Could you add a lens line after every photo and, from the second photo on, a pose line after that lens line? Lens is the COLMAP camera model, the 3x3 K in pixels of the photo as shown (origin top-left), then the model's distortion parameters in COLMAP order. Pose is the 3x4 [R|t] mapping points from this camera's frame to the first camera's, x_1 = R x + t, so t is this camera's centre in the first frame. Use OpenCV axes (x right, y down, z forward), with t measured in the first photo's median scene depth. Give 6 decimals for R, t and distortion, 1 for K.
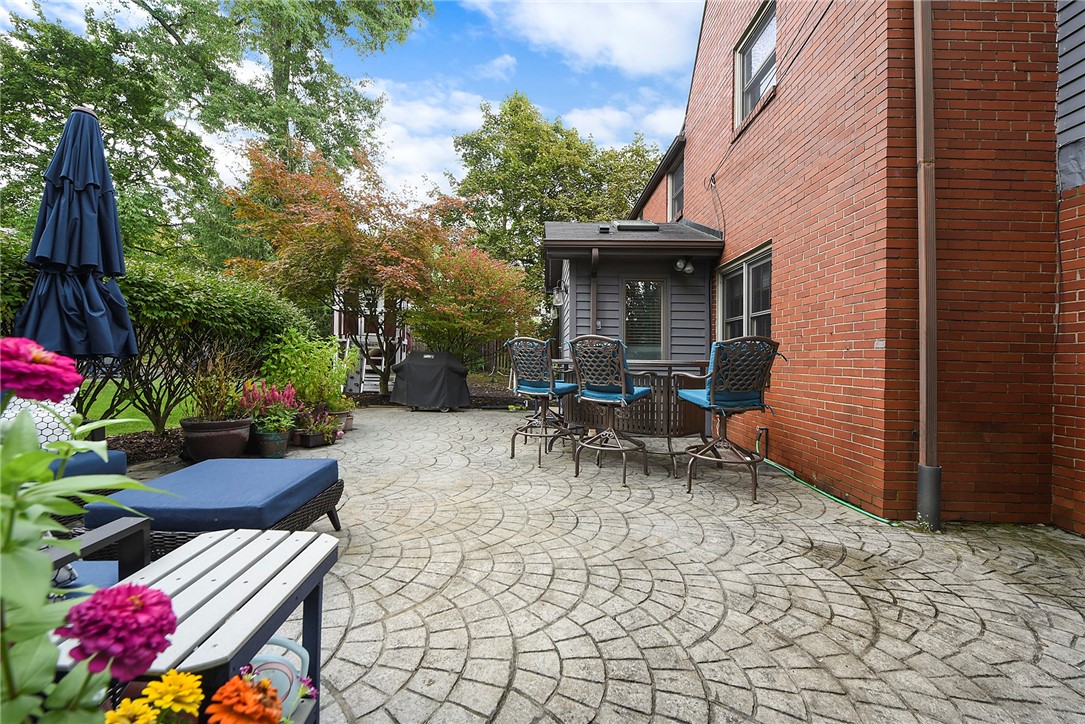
lens RADIAL K [[444.4, 0, 538.8], [0, 444.4, 358.3], [0, 0, 1]] dist [-0.007093, -0.000528]
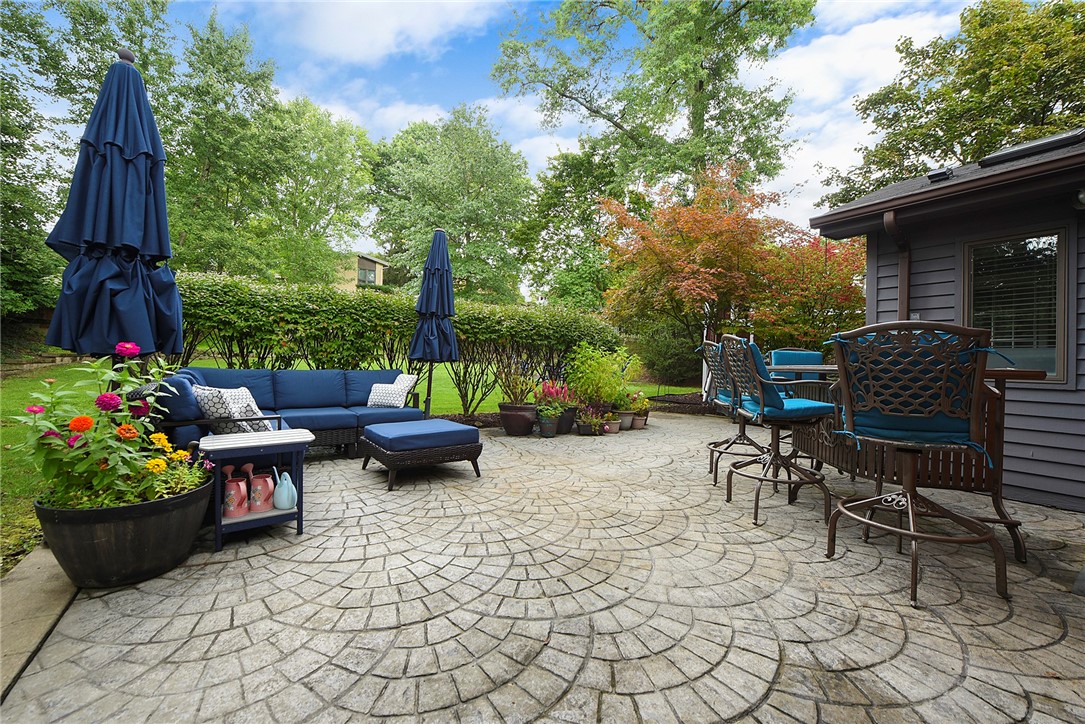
lens RADIAL K [[444.4, 0, 538.8], [0, 444.4, 358.3], [0, 0, 1]] dist [-0.007093, -0.000528]
pose [[0.566490, -0.009618, -0.824012, 0.759031], [-0.015764, 0.999622, -0.022505, 0.021856], [0.823918, 0.025738, 0.566125, 0.278431]]
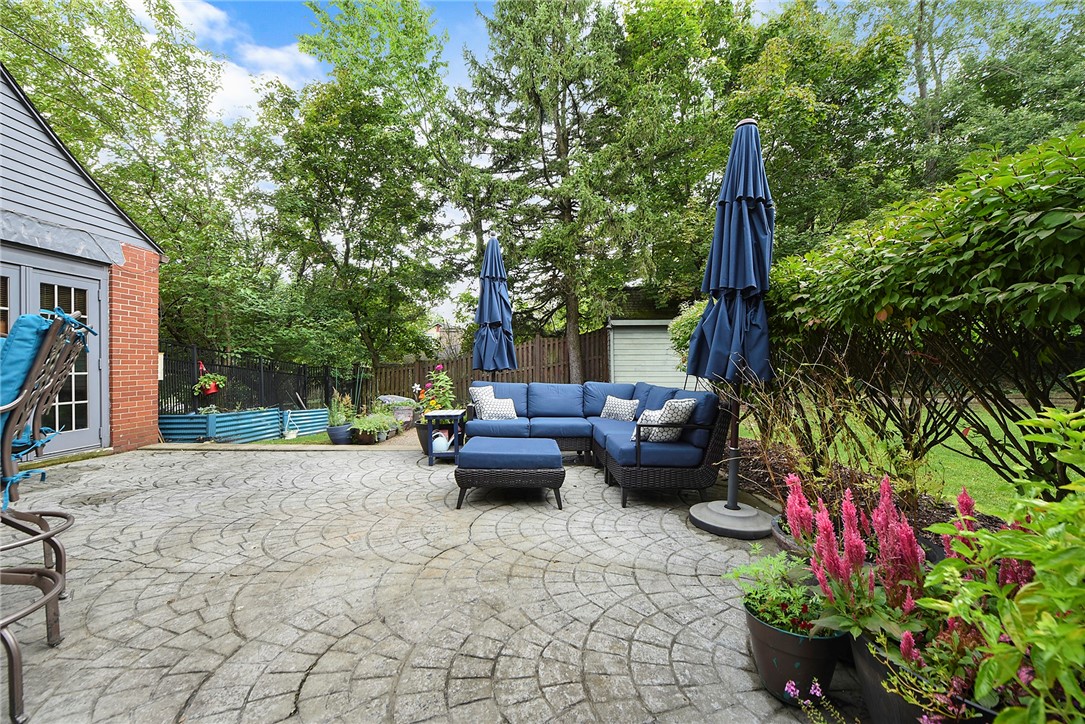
lens RADIAL K [[444.4, 0, 538.8], [0, 444.4, 358.3], [0, 0, 1]] dist [-0.007093, -0.000528]
pose [[-0.999699, -0.024517, -0.000972, -0.584170], [-0.024502, 0.999611, -0.013316, -0.018709], [0.001298, -0.013288, -0.999911, 1.959422]]
